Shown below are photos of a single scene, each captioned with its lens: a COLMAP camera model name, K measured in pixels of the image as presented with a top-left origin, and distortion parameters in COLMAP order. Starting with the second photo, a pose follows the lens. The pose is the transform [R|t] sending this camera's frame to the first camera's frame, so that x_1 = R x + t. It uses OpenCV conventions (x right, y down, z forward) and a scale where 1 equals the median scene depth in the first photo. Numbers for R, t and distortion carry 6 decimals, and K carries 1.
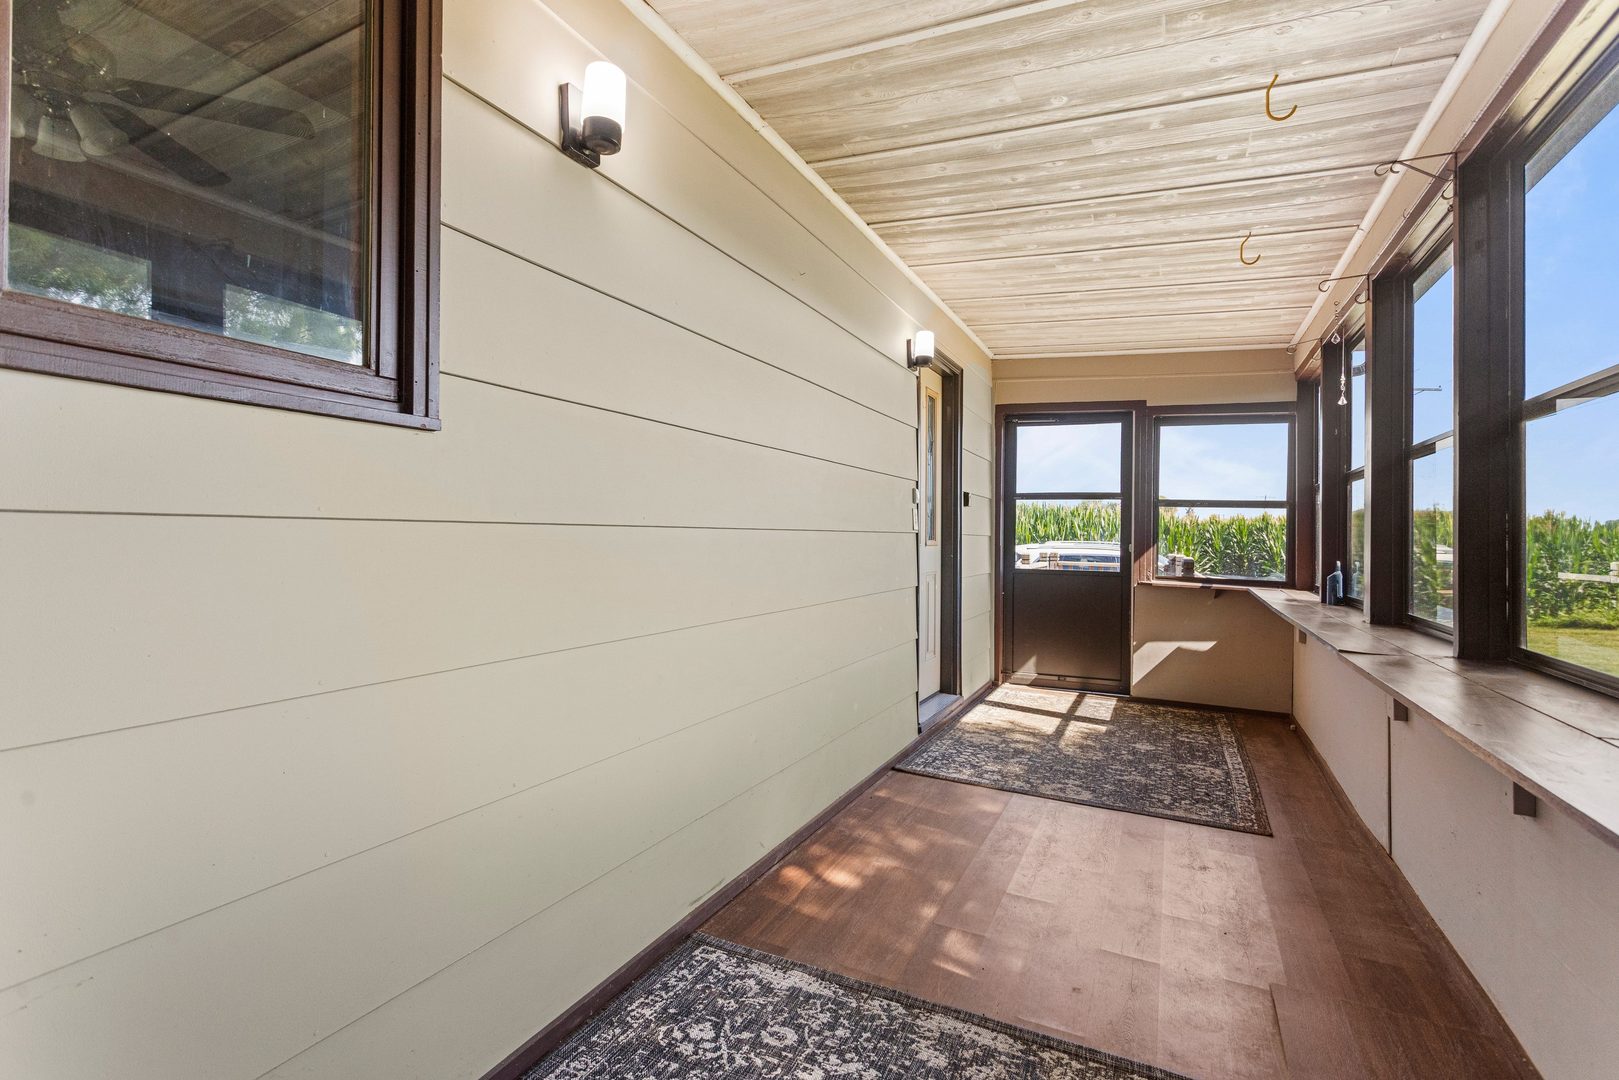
lens RADIAL K [[780.7, 0, 805.2], [0, 780.7, 547.0], [0, 0, 1]] dist [0.001908, 0.000770]
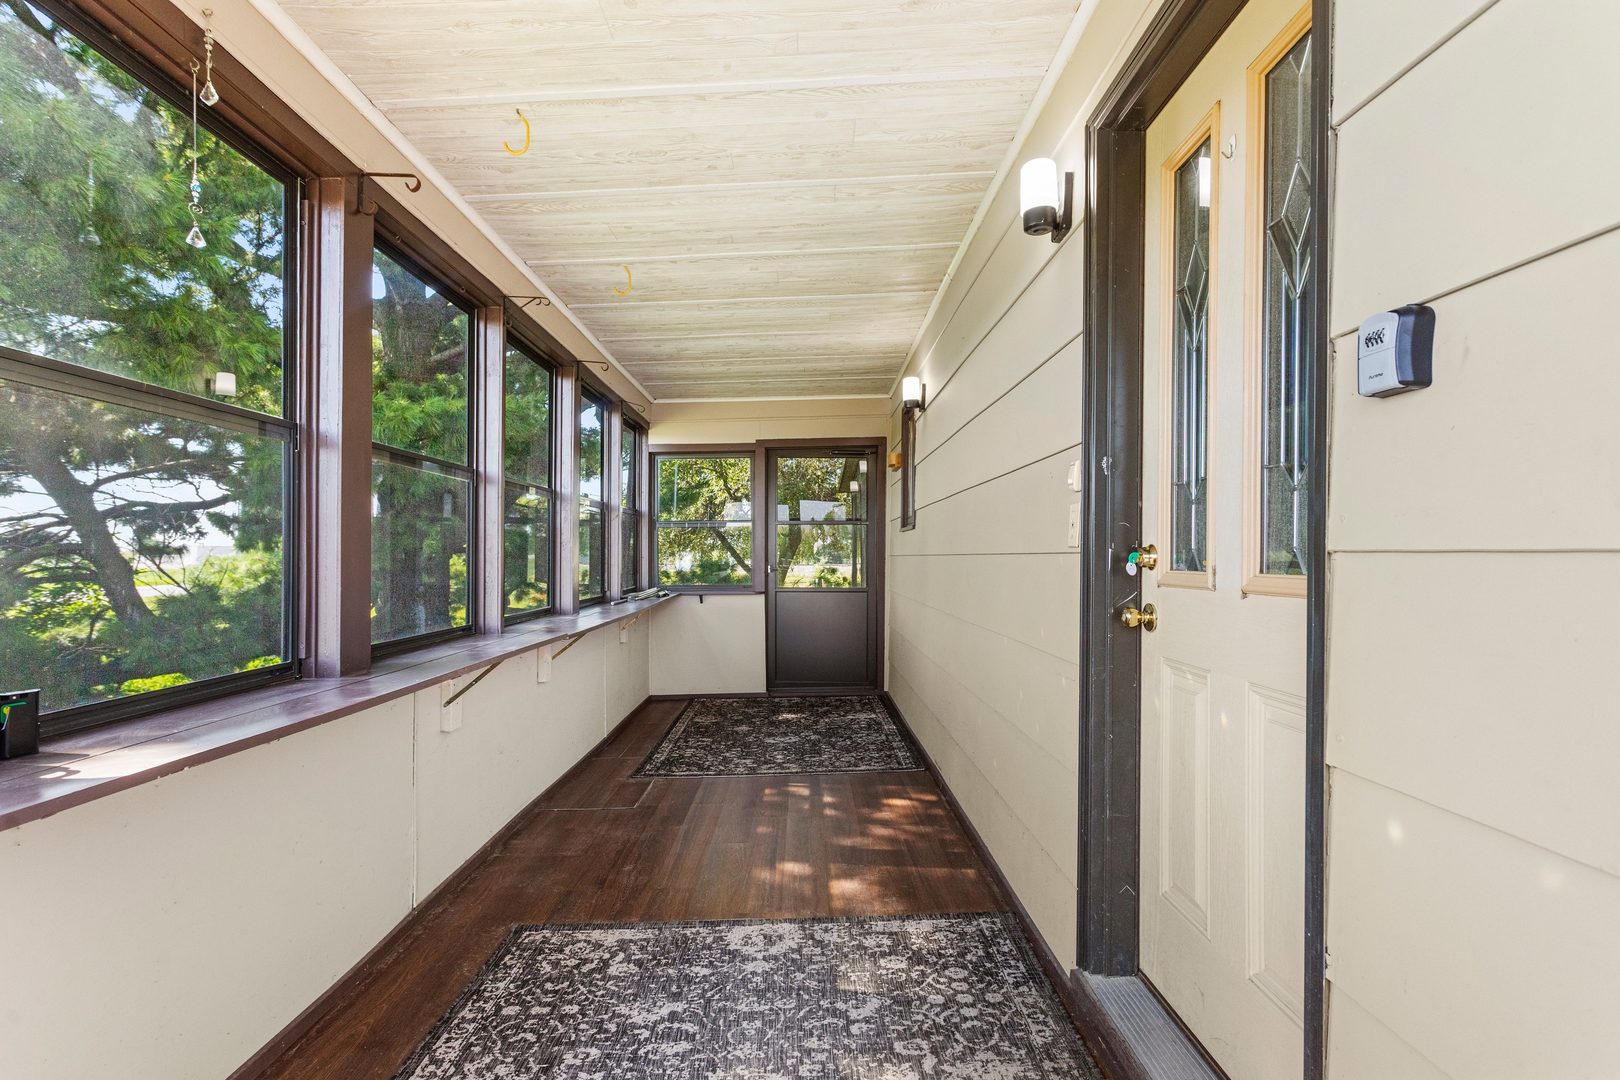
lens RADIAL K [[781.2, 0, 805.7], [0, 781.2, 547.0], [0, 0, 1]] dist [0.001908, 0.000770]
pose [[-0.902147, -0.016979, -0.431095, 0.617478], [-0.016791, 0.999850, -0.004243, -0.020280], [0.431102, 0.003411, -0.902297, 1.678696]]
